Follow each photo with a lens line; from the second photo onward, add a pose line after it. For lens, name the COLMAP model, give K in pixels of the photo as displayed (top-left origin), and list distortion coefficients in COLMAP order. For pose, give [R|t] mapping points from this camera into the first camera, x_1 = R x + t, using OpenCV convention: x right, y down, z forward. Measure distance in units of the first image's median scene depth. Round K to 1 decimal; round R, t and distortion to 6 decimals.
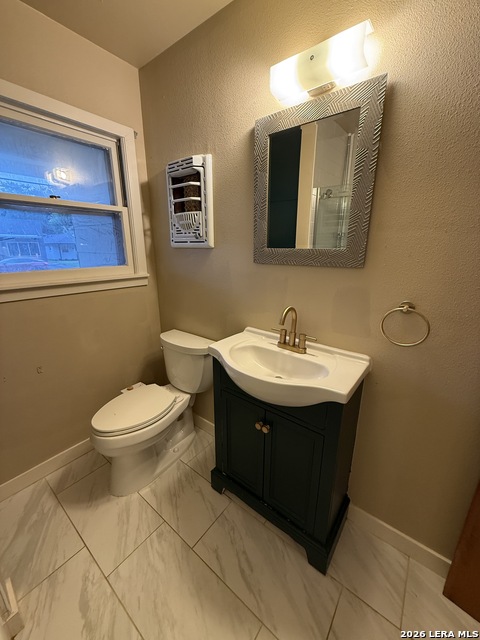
lens RADIAL K [[254.9, 0, 240.0], [0, 254.9, 320.0], [0, 0, 1]] dist [0.000063, 0.000208]
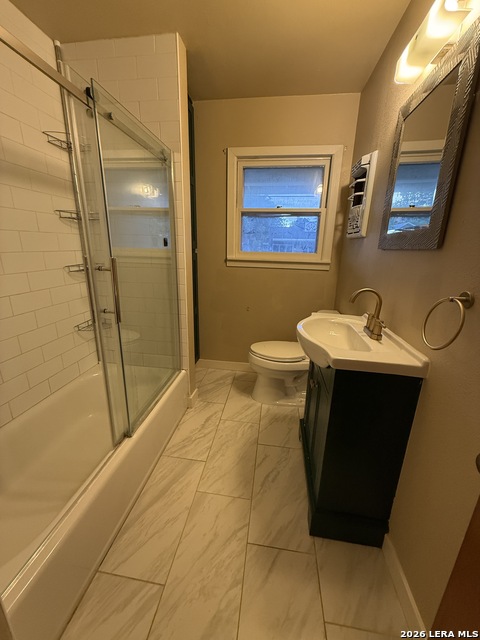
lens RADIAL K [[254.9, 0, 240.0], [0, 254.9, 320.0], [0, 0, 1]] dist [0.000063, 0.000208]
pose [[0.497745, 0.247609, -0.831228, 0.674222], [-0.261847, 0.956564, 0.128148, 0.061509], [0.826853, 0.153869, 0.540960, 0.029211]]
